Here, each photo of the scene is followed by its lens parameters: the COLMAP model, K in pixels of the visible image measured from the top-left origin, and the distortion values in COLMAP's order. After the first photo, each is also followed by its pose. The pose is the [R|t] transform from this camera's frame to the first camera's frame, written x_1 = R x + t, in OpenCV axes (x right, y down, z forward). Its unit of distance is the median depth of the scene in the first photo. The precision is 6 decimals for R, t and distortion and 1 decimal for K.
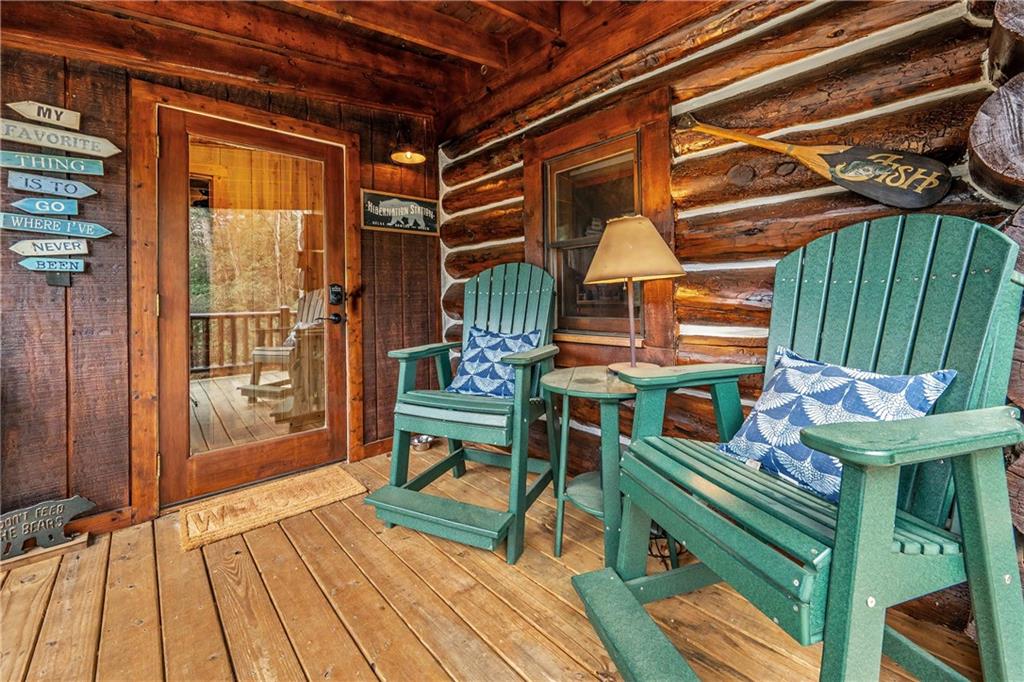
lens RADIAL K [[412.6, 0, 515.2], [0, 412.6, 296.5], [0, 0, 1]] dist [-0.000658, -0.000214]
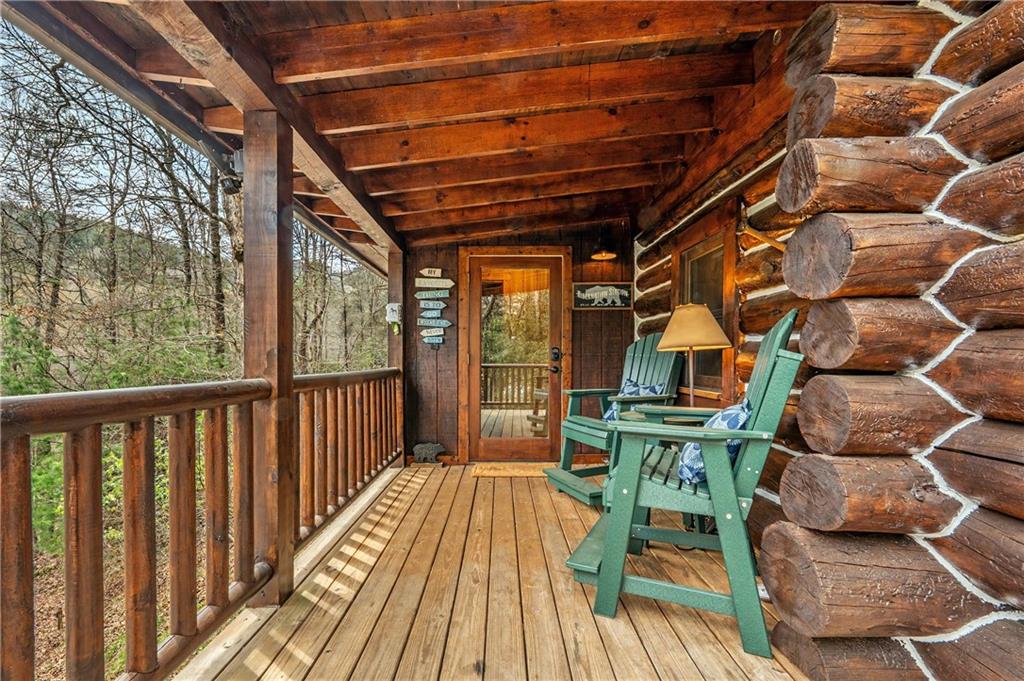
lens RADIAL K [[436.0, 0, 508.7], [0, 436.0, 369.6], [0, 0, 1]] dist [0.000485, 0.000032]
pose [[0.748762, 0.036924, -0.661810, 0.623119], [-0.009307, 0.998934, 0.045204, -0.023468], [0.662774, -0.027687, 0.748307, -0.411220]]
